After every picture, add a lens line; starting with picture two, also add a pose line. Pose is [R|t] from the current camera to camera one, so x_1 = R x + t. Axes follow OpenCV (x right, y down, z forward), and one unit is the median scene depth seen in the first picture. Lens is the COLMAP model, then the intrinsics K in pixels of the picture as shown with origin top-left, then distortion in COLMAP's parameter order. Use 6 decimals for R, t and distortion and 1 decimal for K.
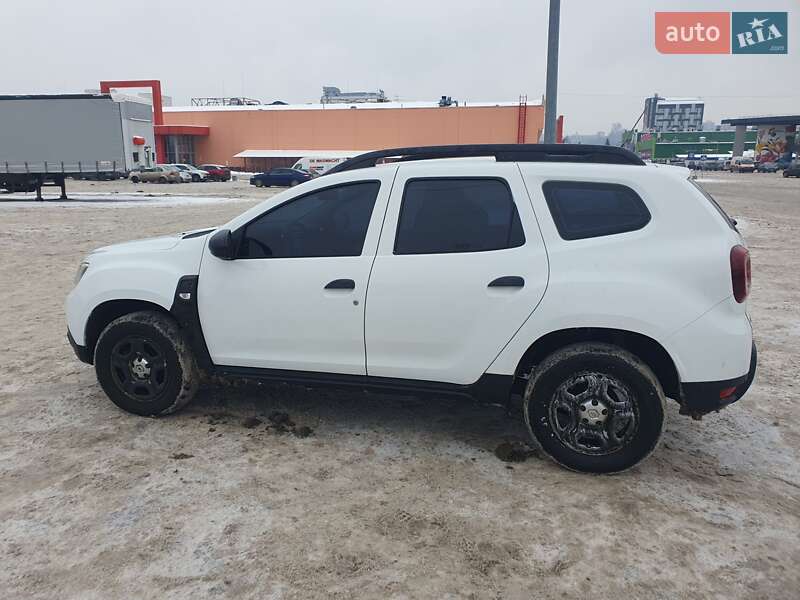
lens RADIAL K [[632.2, 0, 398.2], [0, 632.2, 291.3], [0, 0, 1]] dist [0.007457, 0.019456]
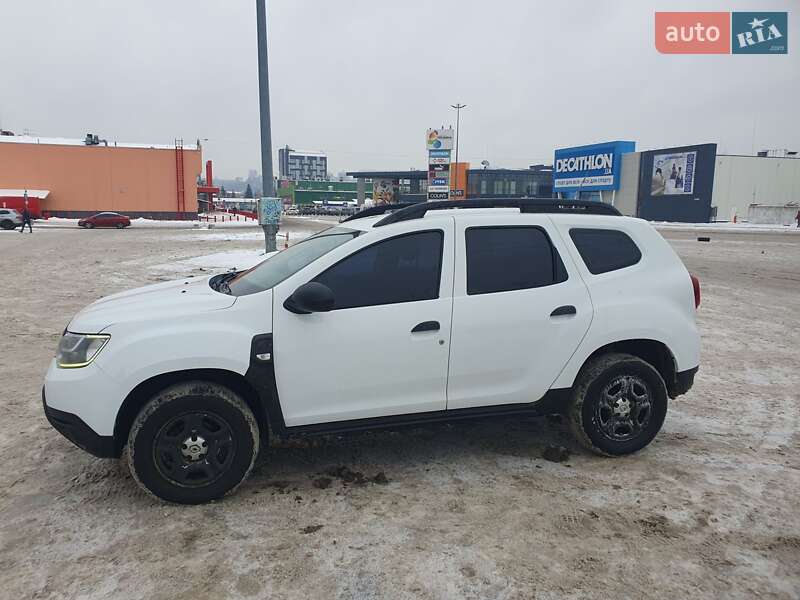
lens RADIAL K [[616.8, 0, 400.0], [0, 616.8, 300.0], [0, 0, 1]] dist [0.012207, 0.009774]
pose [[0.847948, -0.069307, 0.525528, -0.669944], [0.095520, 0.995165, -0.022879, -0.037751], [-0.521401, 0.069599, 0.850468, 0.140678]]
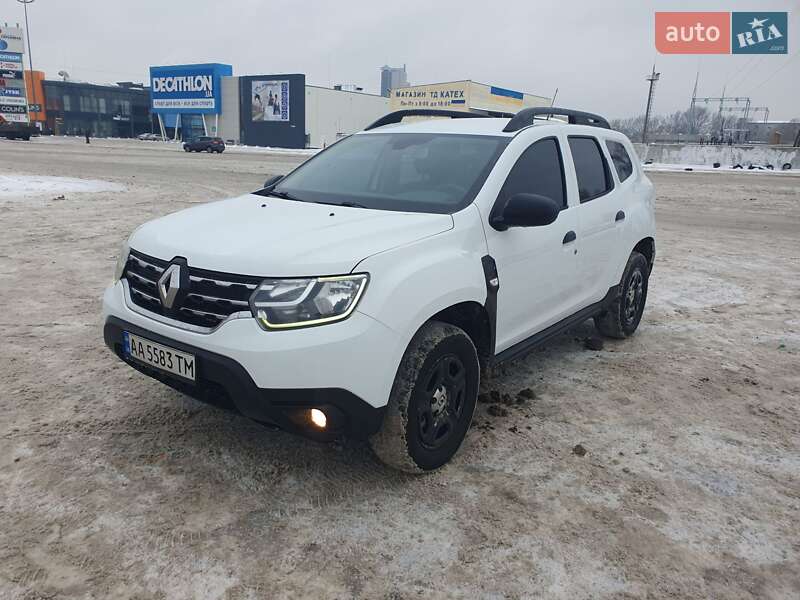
lens RADIAL K [[610.2, 0, 398.4], [0, 610.2, 296.1], [0, 0, 1]] dist [0.019144, 0.011067]
pose [[0.377850, -0.214167, 0.900757, -1.137493], [0.152115, 0.974019, 0.167776, -0.128230], [-0.913286, 0.073624, 0.400610, 0.855291]]
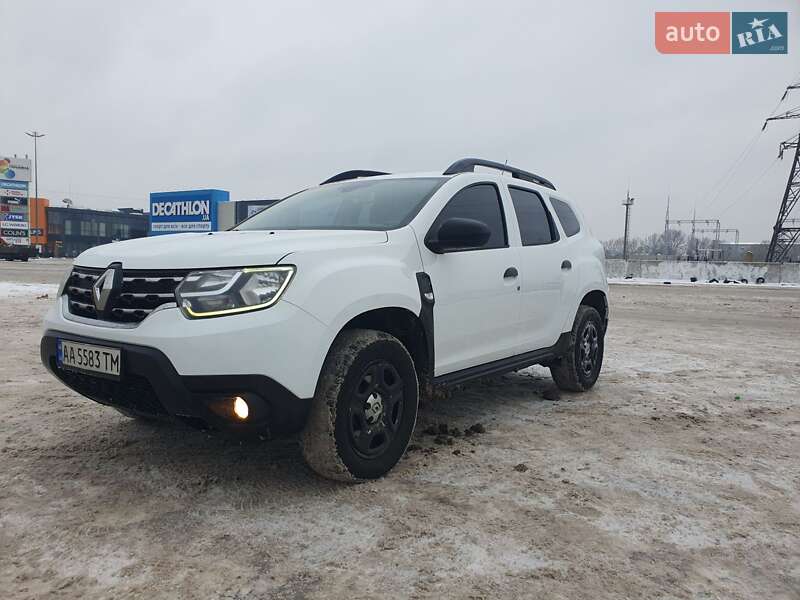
lens RADIAL K [[609.8, 0, 400.0], [0, 609.8, 300.0], [0, 0, 1]] dist [-0.000968, 0.034947]
pose [[0.360705, -0.047952, 0.931447, -1.144380], [0.160556, 0.986961, -0.011366, 0.016573], [-0.918757, 0.153649, 0.363701, 0.797229]]
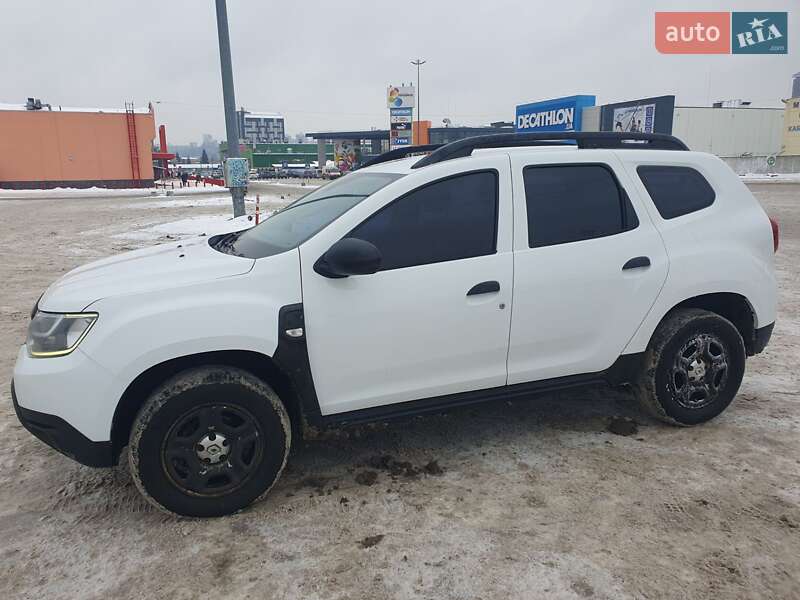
lens RADIAL K [[616.8, 0, 400.0], [0, 616.8, 300.0], [0, 0, 1]] dist [0.012207, 0.009774]
pose [[0.813113, -0.135181, 0.566192, -0.675272], [0.134170, 0.989995, 0.043684, -0.047303], [-0.566433, 0.040446, 0.823115, 0.361359]]
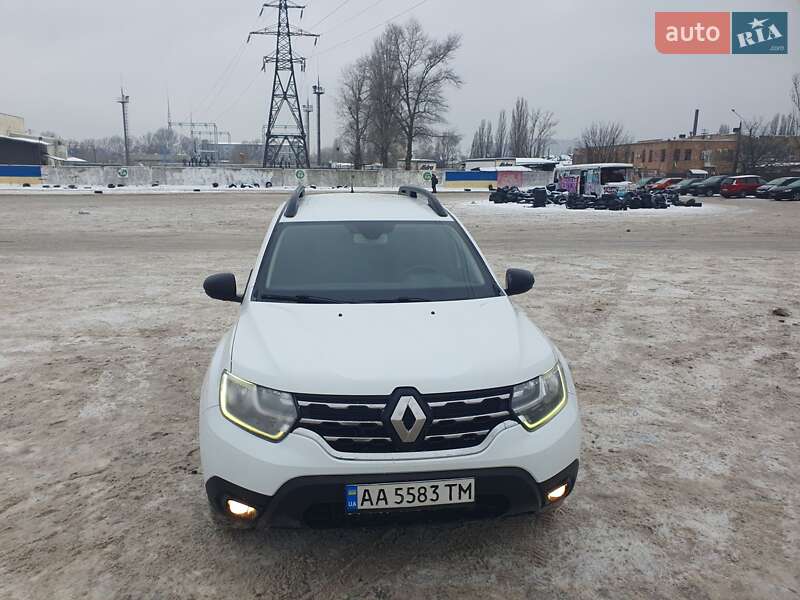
lens RADIAL K [[605.0, 0, 388.6], [0, 605.0, 287.1], [0, 0, 1]] dist [0.006931, 0.005889]
pose [[-0.372266, -0.175743, 0.911336, -1.181989], [0.172144, 0.951798, 0.253864, -0.380360], [-0.912022, 0.251386, -0.324069, 1.585383]]
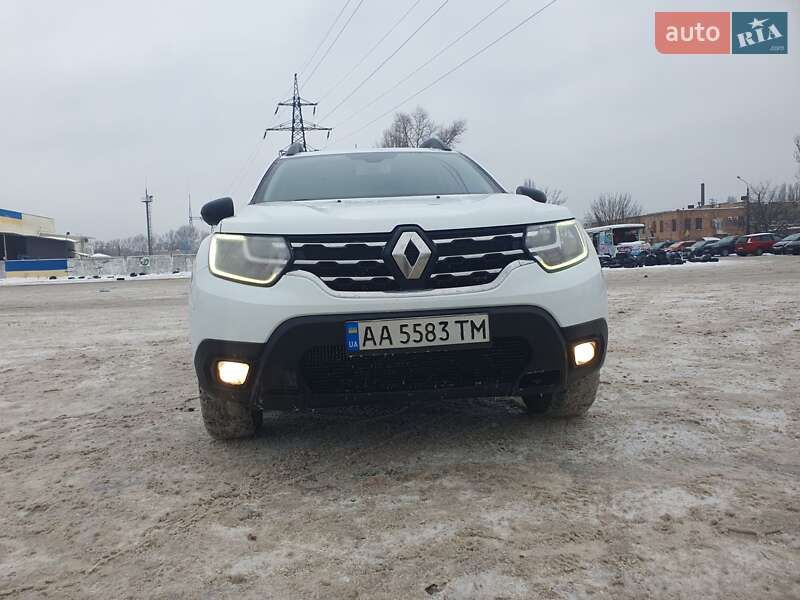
lens RADIAL K [[603.5, 0, 386.7], [0, 603.5, 272.6], [0, 0, 1]] dist [0.012102, -0.000825]
pose [[-0.346710, -0.012937, 0.937883, -1.170172], [0.220662, 0.970716, 0.094963, -0.106850], [-0.911647, 0.239880, -0.333702, 1.617100]]
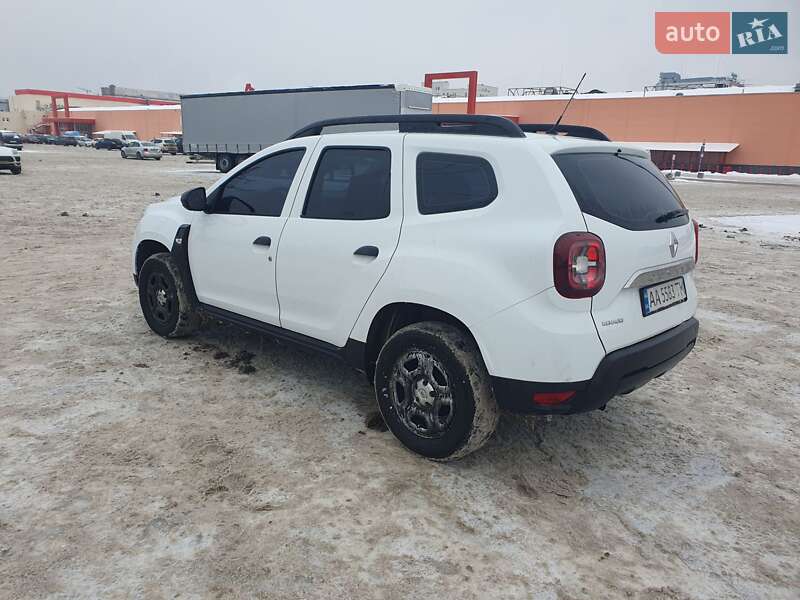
lens RADIAL K [[644.1, 0, 400.0], [0, 644.1, 300.0], [0, 0, 1]] dist [0.033546, -0.003704]
pose [[0.880334, 0.133321, -0.455233, 0.654559], [-0.124099, 0.990997, 0.050243, 0.005299], [0.457833, 0.012263, 0.888953, 0.097725]]
